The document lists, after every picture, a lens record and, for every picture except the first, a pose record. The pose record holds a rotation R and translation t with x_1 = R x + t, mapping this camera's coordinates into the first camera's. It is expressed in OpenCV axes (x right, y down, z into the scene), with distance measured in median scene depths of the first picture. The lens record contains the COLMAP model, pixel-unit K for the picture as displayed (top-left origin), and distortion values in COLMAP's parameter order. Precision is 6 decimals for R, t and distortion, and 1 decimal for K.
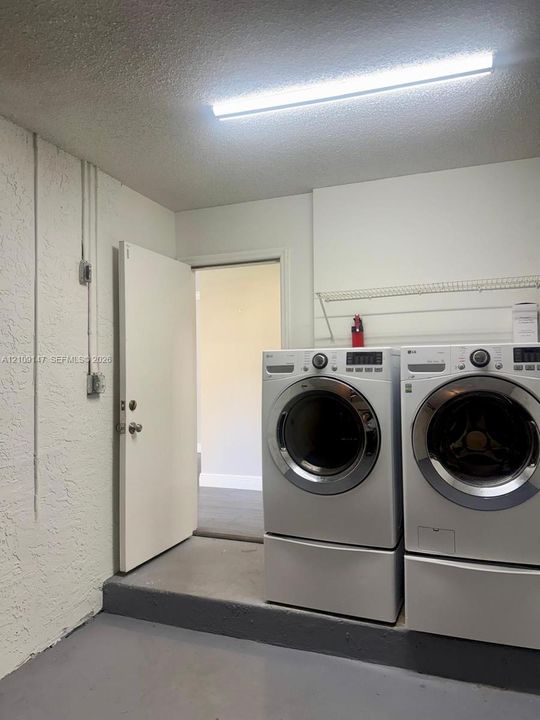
lens RADIAL K [[492.3, 0, 257.8], [0, 492.3, 368.0], [0, 0, 1]] dist [0.132346, -0.219175]
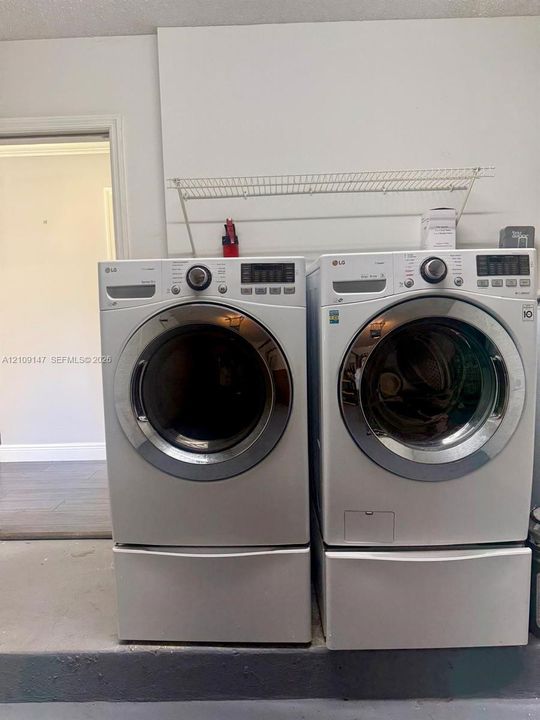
lens RADIAL K [[492.3, 0, 257.8], [0, 492.3, 368.0], [0, 0, 1]] dist [0.132346, -0.219175]
pose [[0.933762, -0.051354, 0.354191, -0.034525], [0.010701, 0.993216, 0.115795, 0.028986], [-0.357735, -0.104334, 0.927976, 0.387391]]
